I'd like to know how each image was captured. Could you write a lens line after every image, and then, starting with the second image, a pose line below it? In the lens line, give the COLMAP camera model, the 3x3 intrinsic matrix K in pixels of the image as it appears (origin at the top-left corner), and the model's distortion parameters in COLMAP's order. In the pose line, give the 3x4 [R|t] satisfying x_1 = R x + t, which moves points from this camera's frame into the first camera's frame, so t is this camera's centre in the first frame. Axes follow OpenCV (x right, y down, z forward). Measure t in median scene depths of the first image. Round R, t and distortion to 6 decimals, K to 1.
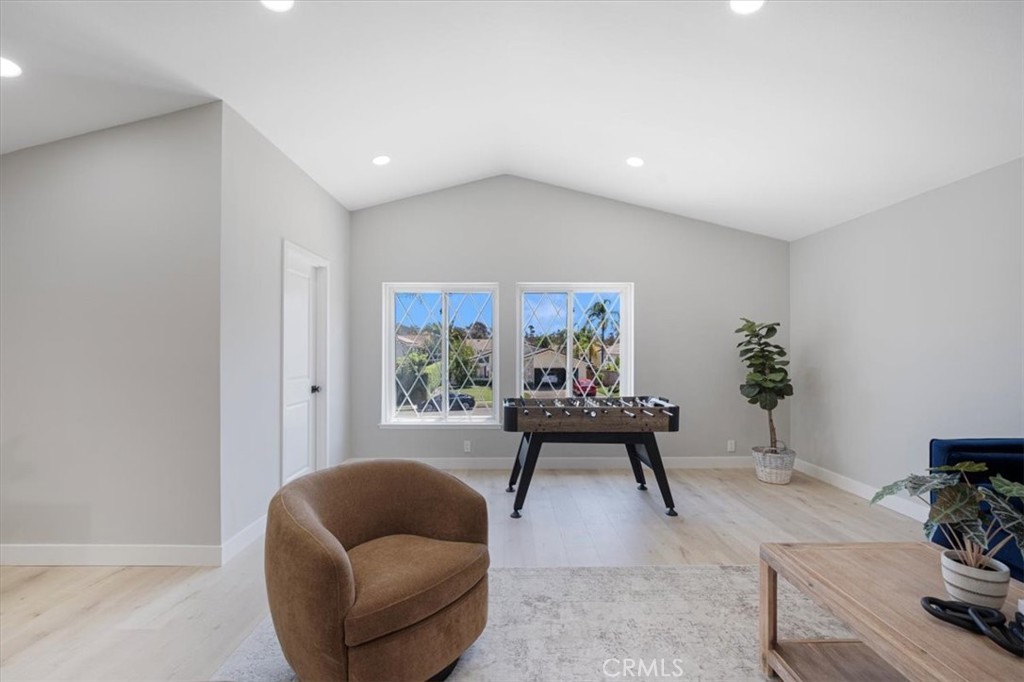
lens RADIAL K [[458.2, 0, 509.2], [0, 458.2, 337.1], [0, 0, 1]] dist [0.004557, -0.000136]
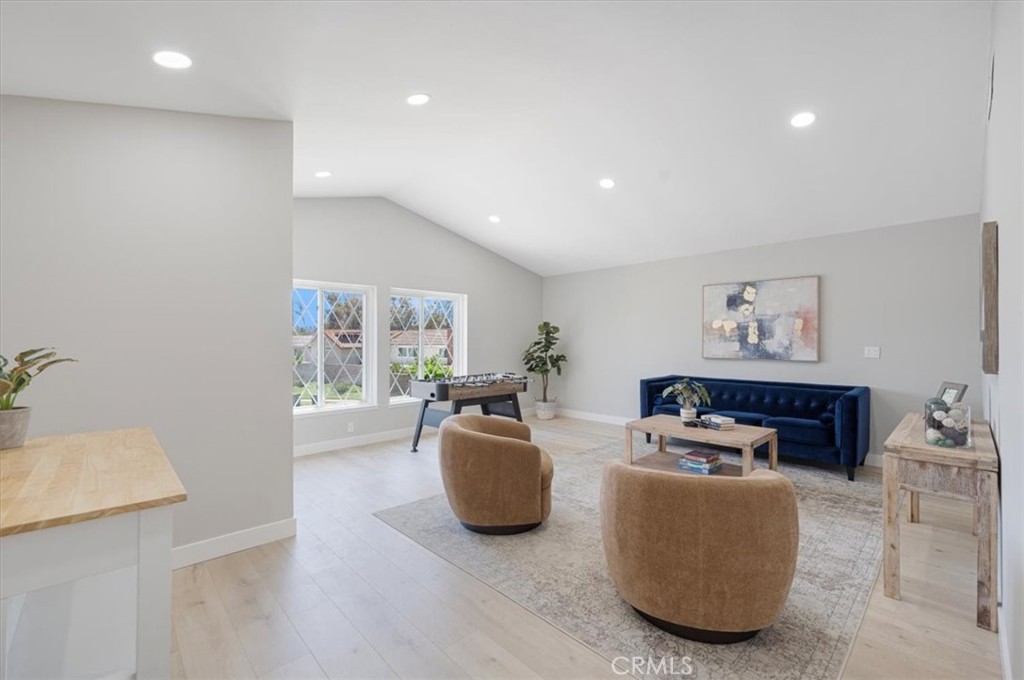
lens RADIAL K [[458.2, 0, 516.5], [0, 458.2, 341.1], [0, 0, 1]] dist [0.004557, -0.000136]
pose [[0.698940, -0.001715, 0.715179, -0.837251], [-0.015829, 0.999715, 0.017867, -0.006679], [-0.715005, -0.023808, 0.698713, -0.135315]]
